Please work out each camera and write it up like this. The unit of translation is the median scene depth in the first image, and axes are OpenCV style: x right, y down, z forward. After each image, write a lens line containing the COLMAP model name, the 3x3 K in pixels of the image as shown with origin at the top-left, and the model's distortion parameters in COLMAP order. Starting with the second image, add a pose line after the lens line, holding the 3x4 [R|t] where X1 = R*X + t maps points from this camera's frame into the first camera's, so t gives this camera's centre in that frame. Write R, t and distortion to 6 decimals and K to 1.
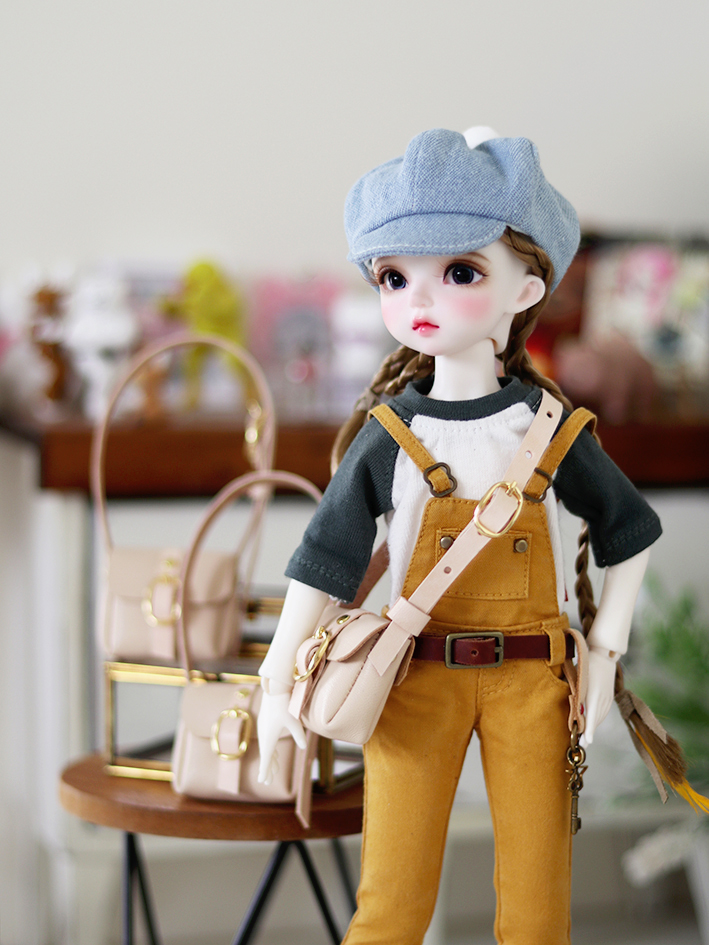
lens RADIAL K [[2708.3, 0, 354.5], [0, 2708.3, 472.5], [0, 0, 1]] dist [-0.185976, 0.784536]
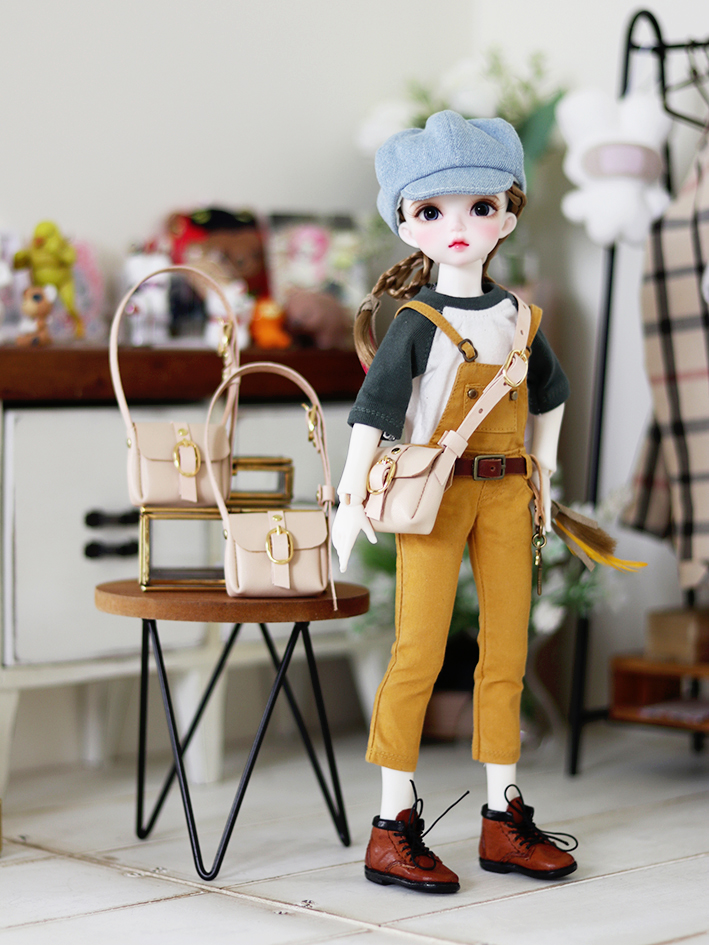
lens RADIAL K [[2708.3, 0, 354.5], [0, 2708.3, 472.5], [0, 0, 1]] dist [-0.185976, 0.784536]
pose [[0.883728, -0.021554, 0.467505, -0.701278], [0.036876, 0.999040, -0.023648, 0.100148], [-0.466547, 0.038138, 0.883674, -0.254513]]
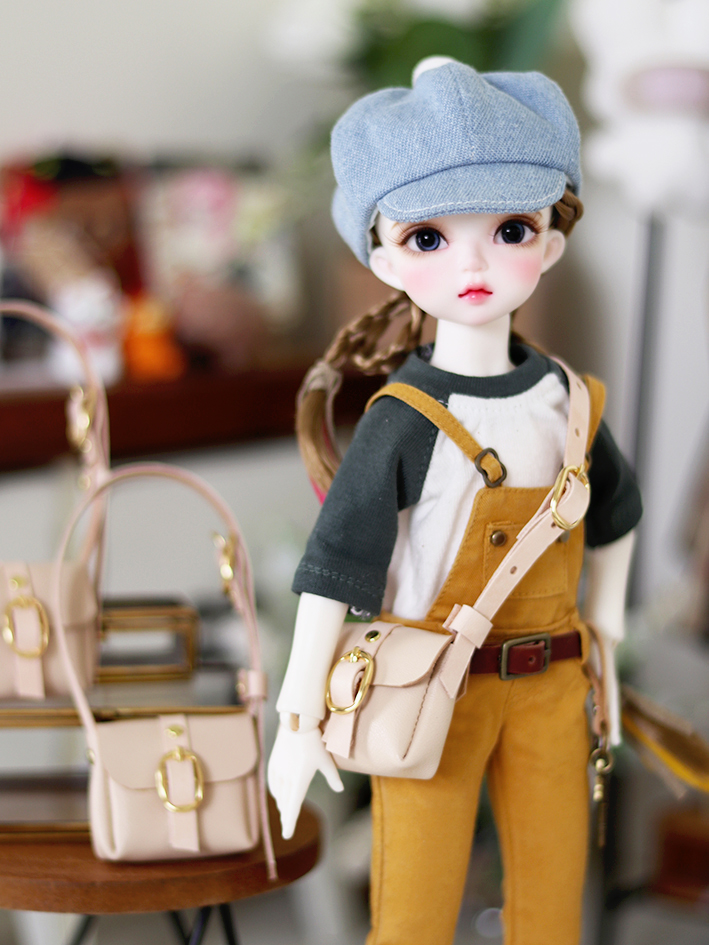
lens RADIAL K [[2708.3, 0, 354.5], [0, 2708.3, 472.5], [0, 0, 1]] dist [-0.185976, 0.784536]
pose [[0.857895, -0.071938, 0.508765, -0.448904], [0.047816, 0.997031, 0.060350, -0.050366], [-0.511596, -0.027447, 0.858788, 0.270717]]
